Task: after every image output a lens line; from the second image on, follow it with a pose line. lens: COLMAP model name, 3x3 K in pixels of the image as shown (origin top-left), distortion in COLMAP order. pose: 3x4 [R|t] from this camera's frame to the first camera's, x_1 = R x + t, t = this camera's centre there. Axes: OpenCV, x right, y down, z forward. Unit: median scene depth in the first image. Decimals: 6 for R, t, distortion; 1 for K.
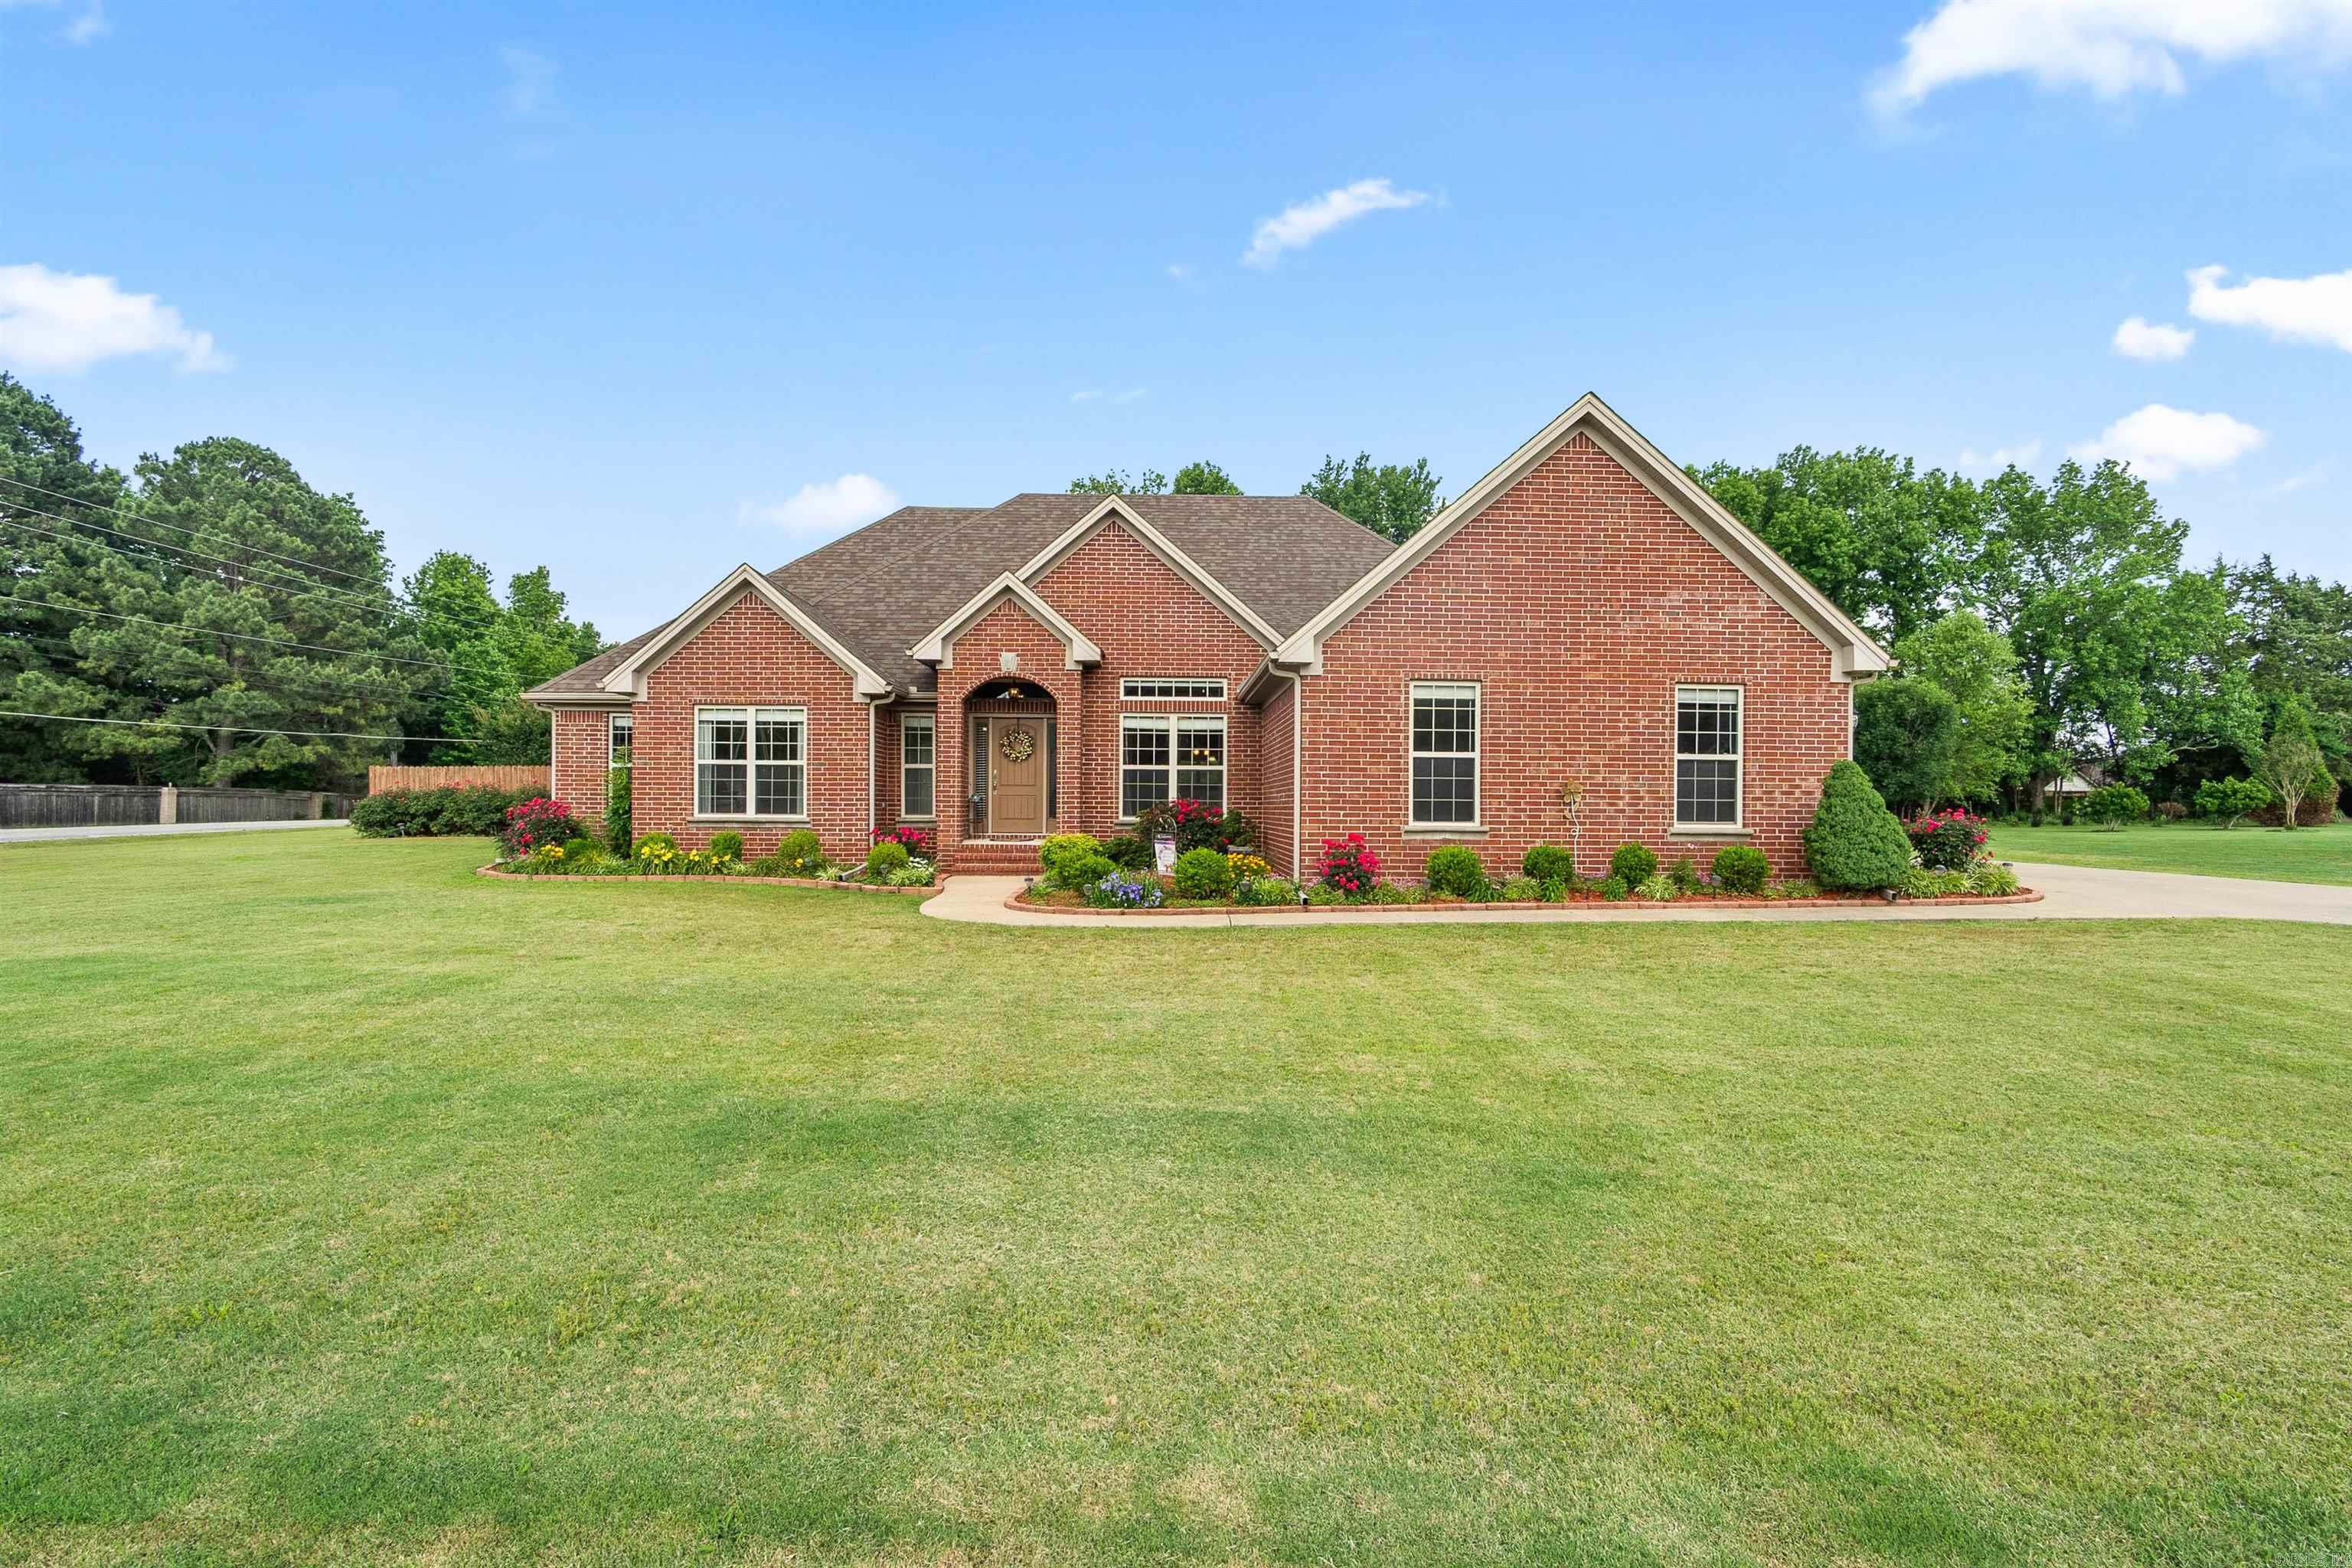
lens RADIAL K [[1278.7, 0, 1163.3], [0, 1278.7, 782.2], [0, 0, 1]] dist [-0.030889, 0.010572]
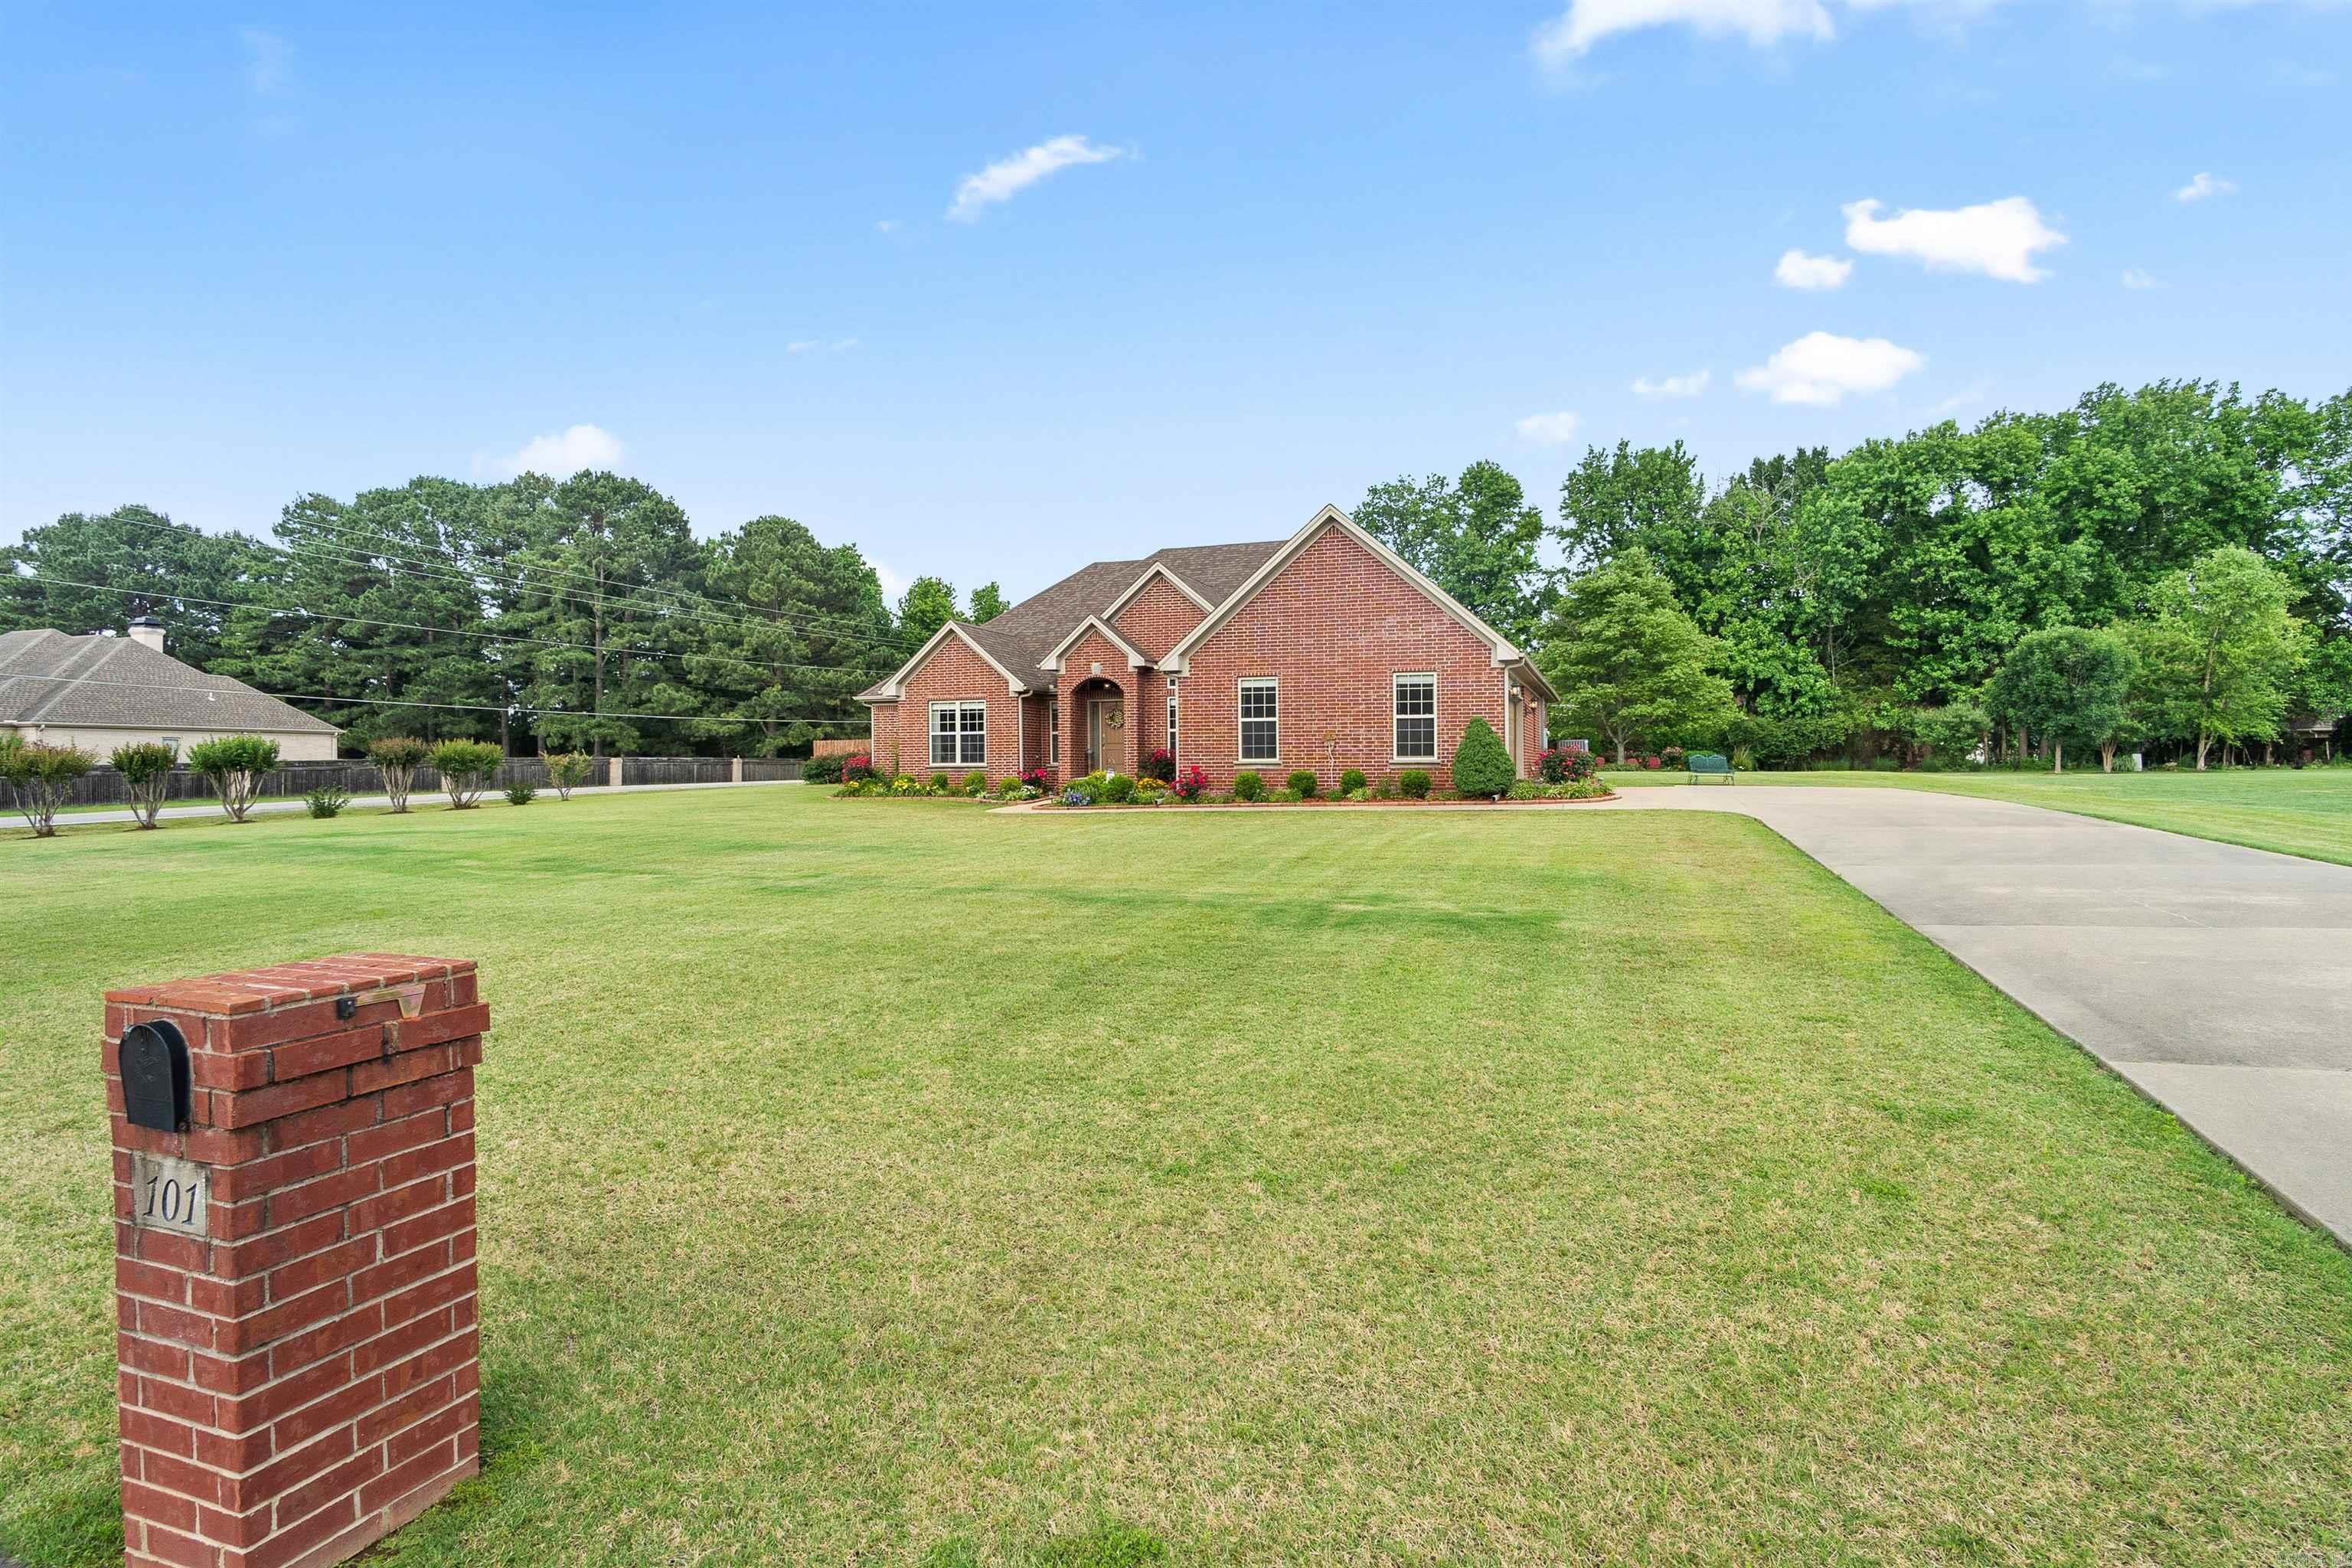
lens RADIAL K [[1247.8, 0, 1176.6], [0, 1247.8, 729.1], [0, 0, 1]] dist [-0.034122, 0.017706]
pose [[0.934614, -0.025015, -0.354783, 0.380731], [0.020217, 0.999647, -0.017223, 0.009622], [0.355089, 0.008924, 0.934790, -0.326859]]
